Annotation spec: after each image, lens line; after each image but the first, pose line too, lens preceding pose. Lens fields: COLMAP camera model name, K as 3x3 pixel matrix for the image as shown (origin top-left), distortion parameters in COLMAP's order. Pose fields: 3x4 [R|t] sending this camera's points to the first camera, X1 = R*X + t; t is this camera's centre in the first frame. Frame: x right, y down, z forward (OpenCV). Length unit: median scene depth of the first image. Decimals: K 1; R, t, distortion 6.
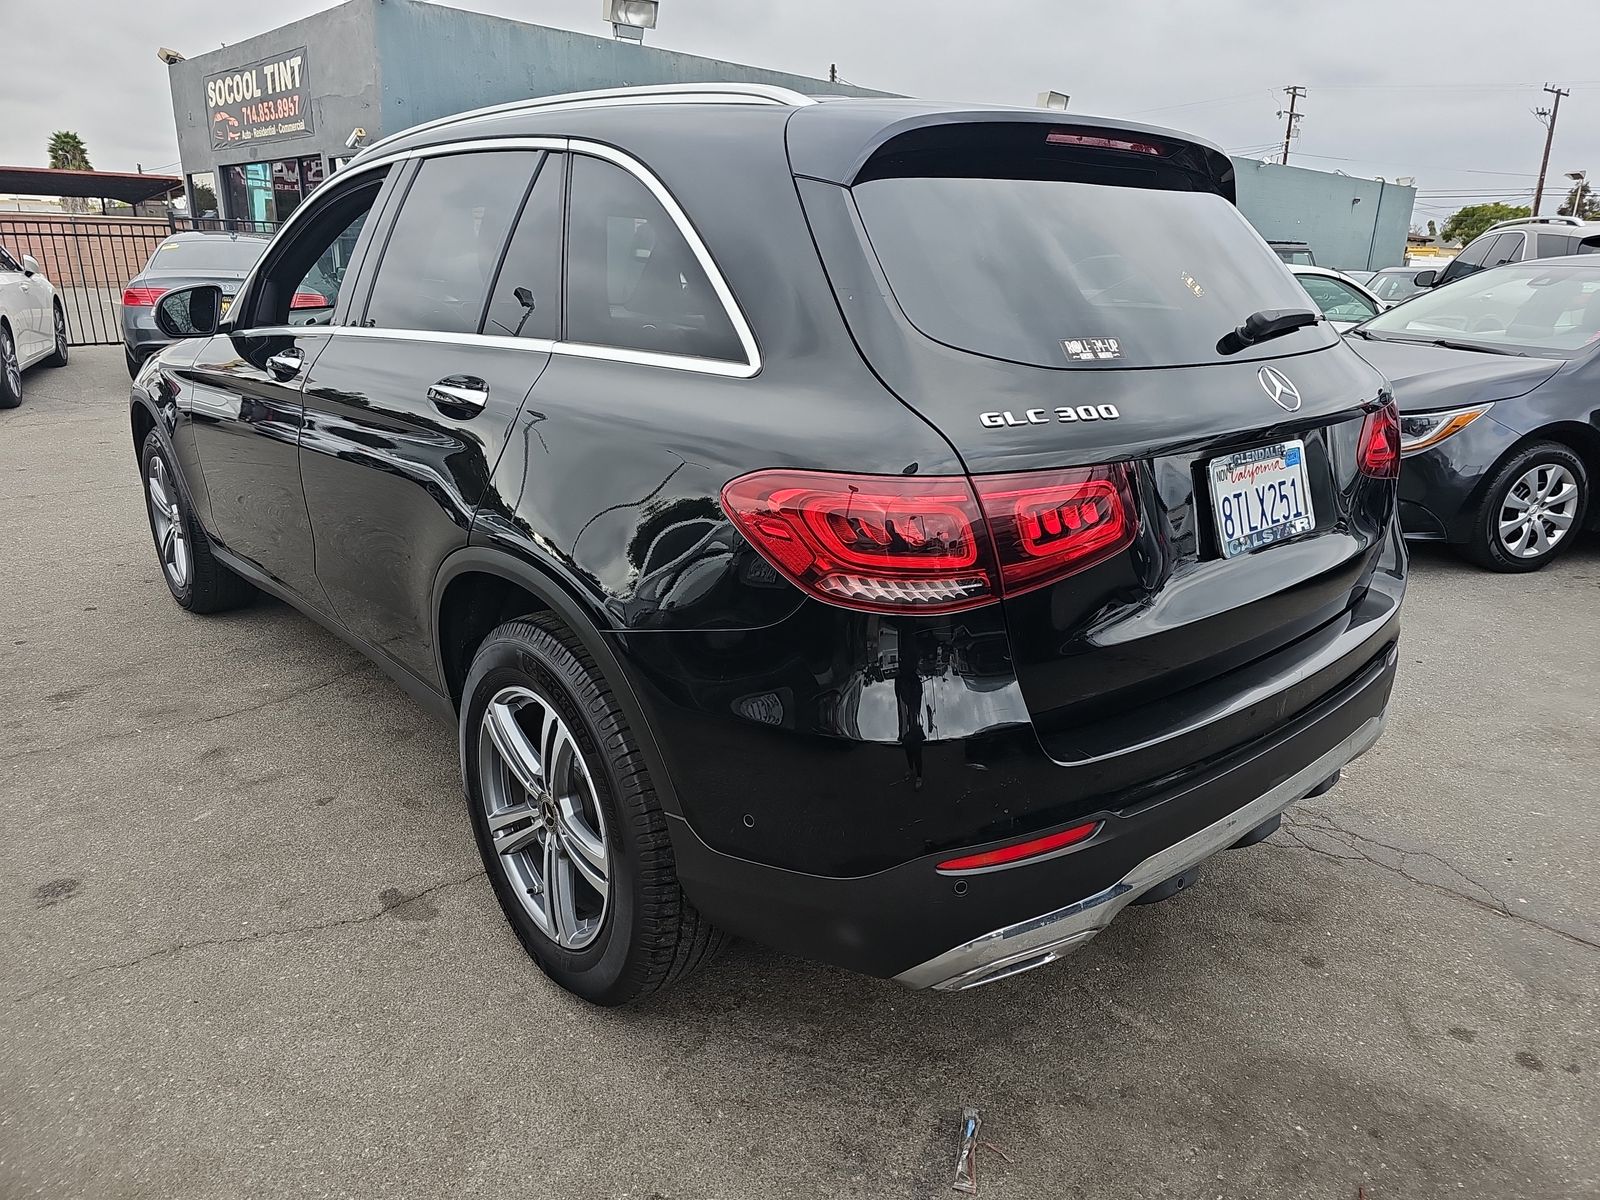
lens RADIAL K [[1063.8, 0, 784.6], [0, 1063.8, 570.8], [0, 0, 1]] dist [0.031492, -0.031856]
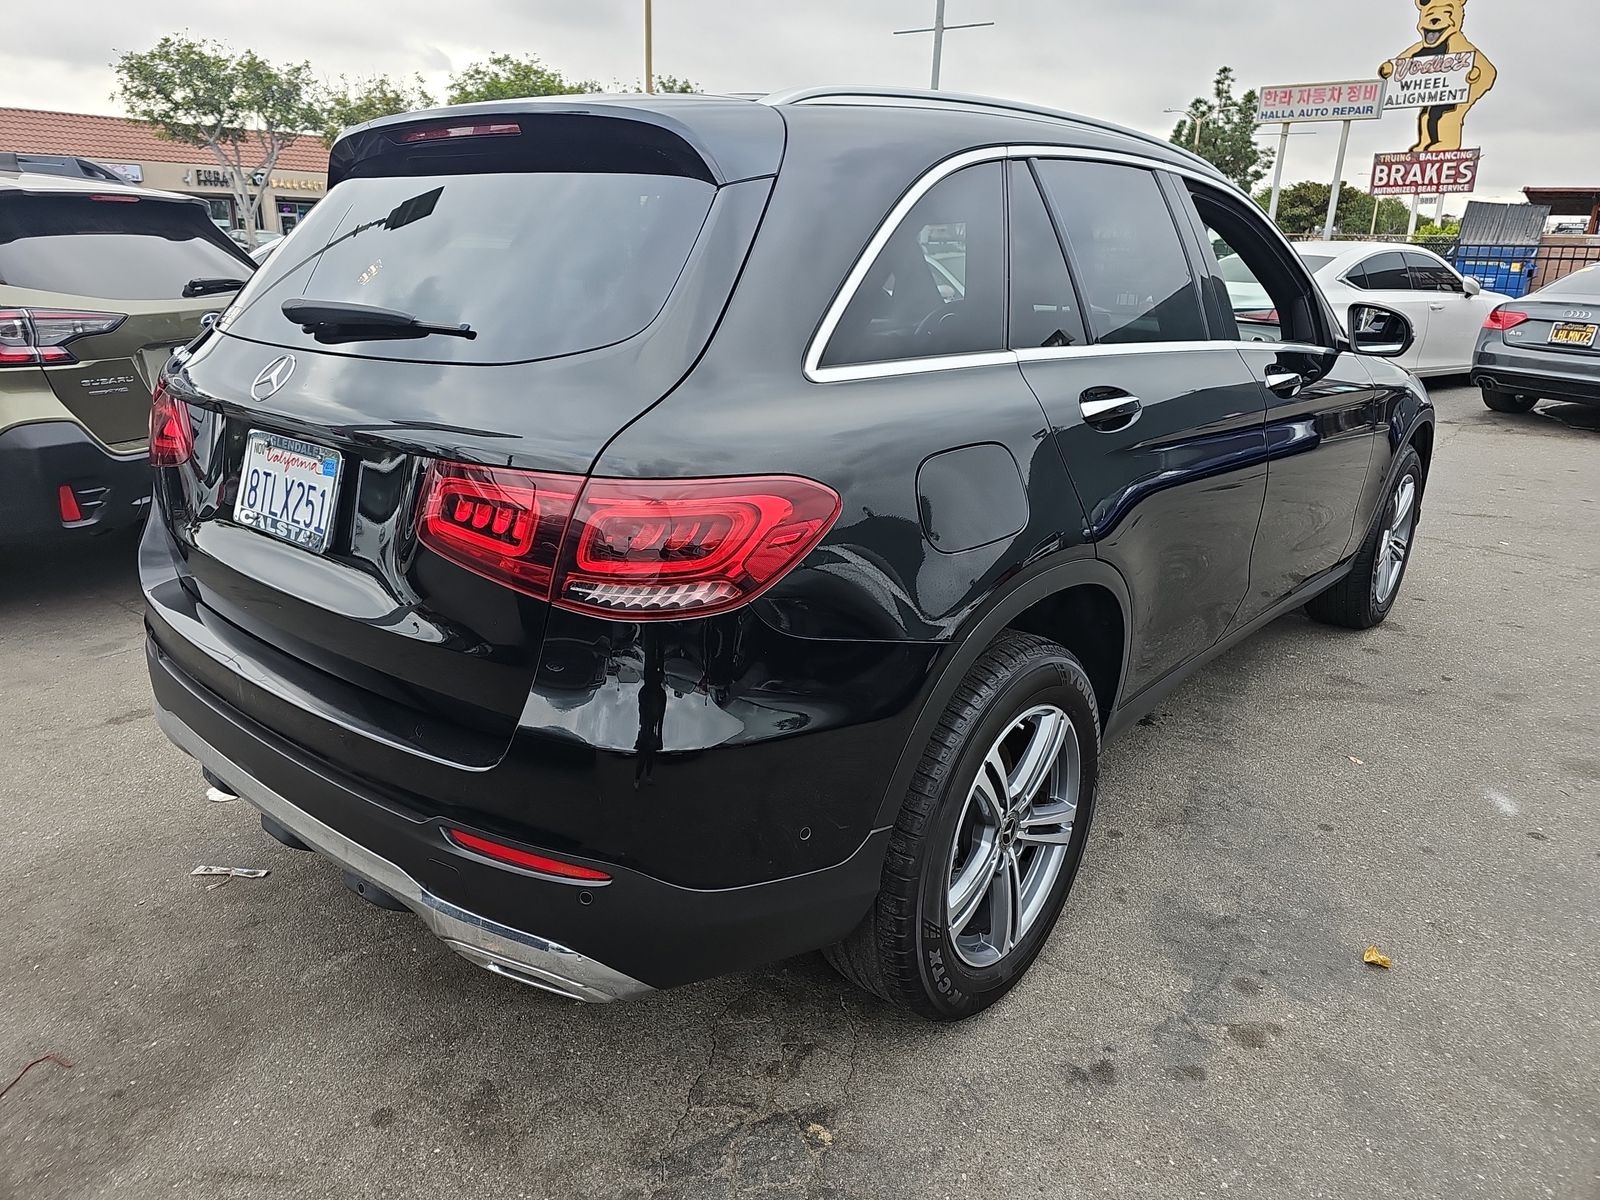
lens RADIAL K [[1063.8, 0, 784.6], [0, 1063.8, 570.8], [0, 0, 1]] dist [0.031492, -0.031856]
pose [[0.151125, 0.272892, -0.950101, 1.451712], [-0.297369, 0.929170, 0.219580, -0.345895], [0.942726, 0.249346, 0.221571, 1.222782]]
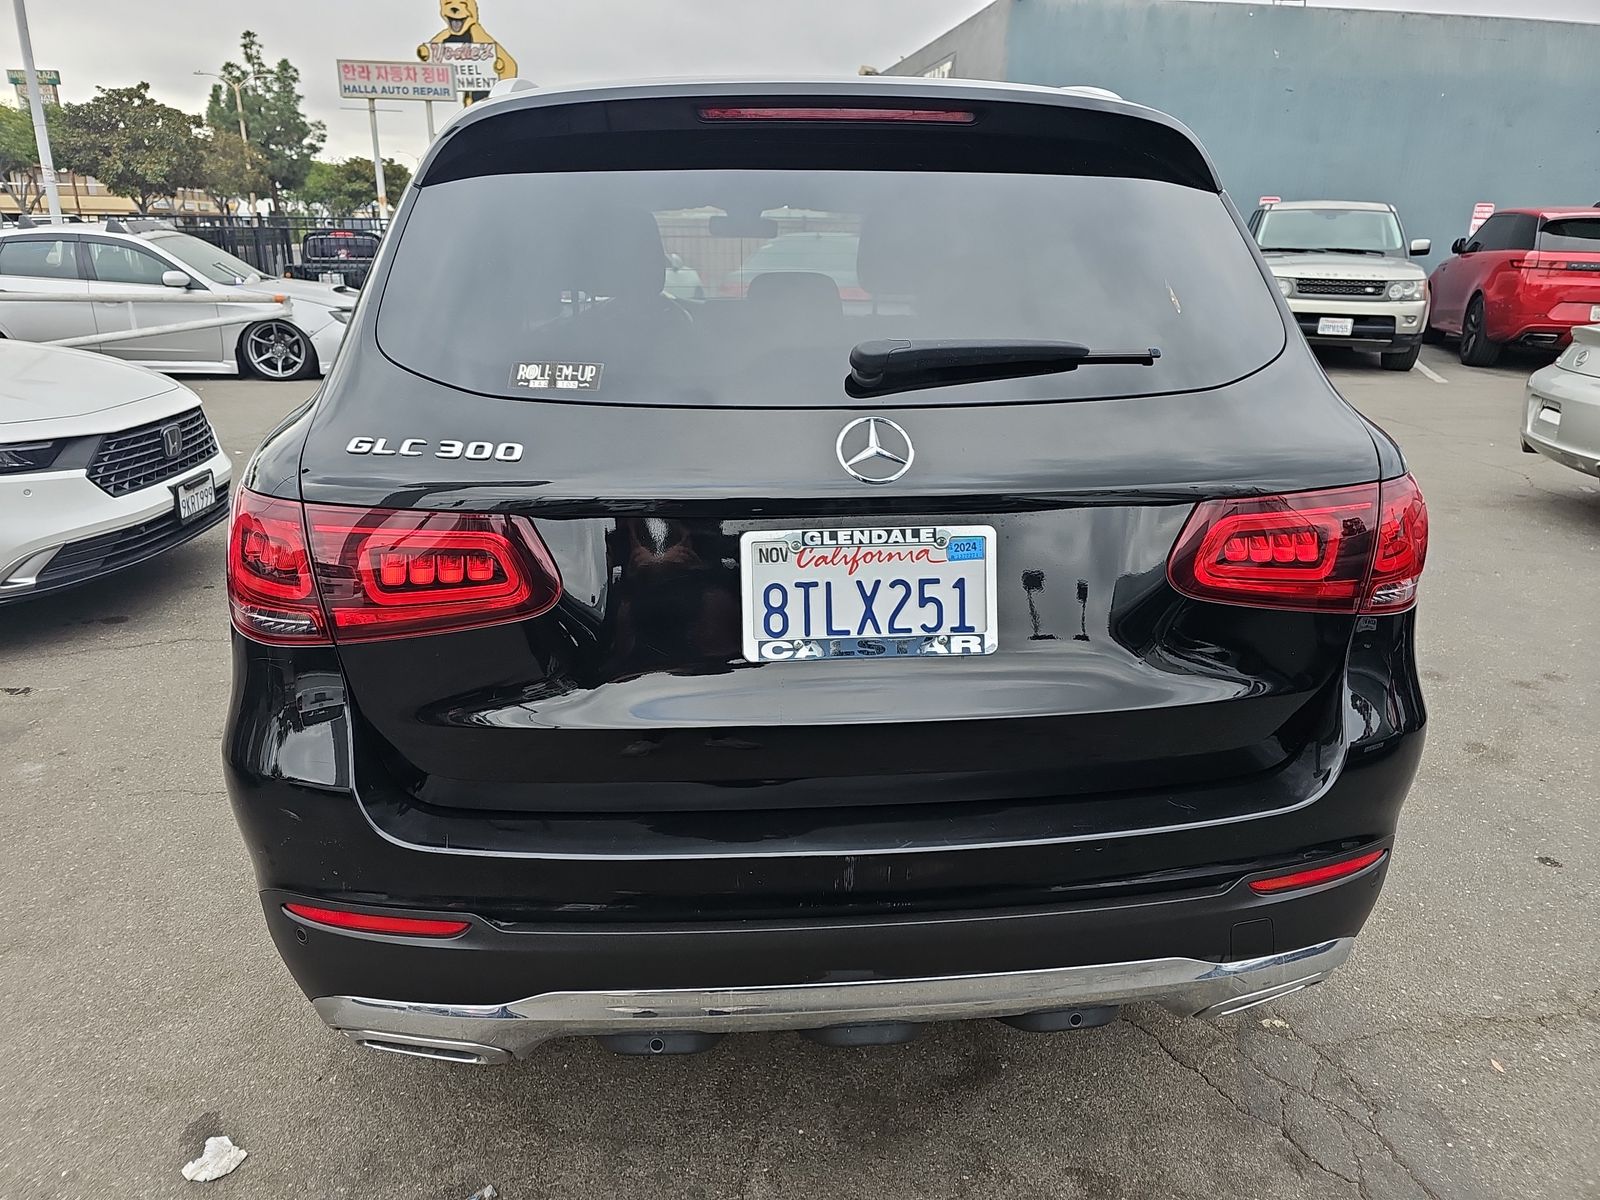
lens RADIAL K [[1053.0, 0, 782.9], [0, 1053.0, 595.5], [0, 0, 1]] dist [0.075118, -0.081177]
pose [[0.813717, 0.175481, -0.554140, 0.796856], [-0.159687, 0.984147, 0.077162, -0.113914], [0.558895, 0.025701, 0.828840, 0.363426]]
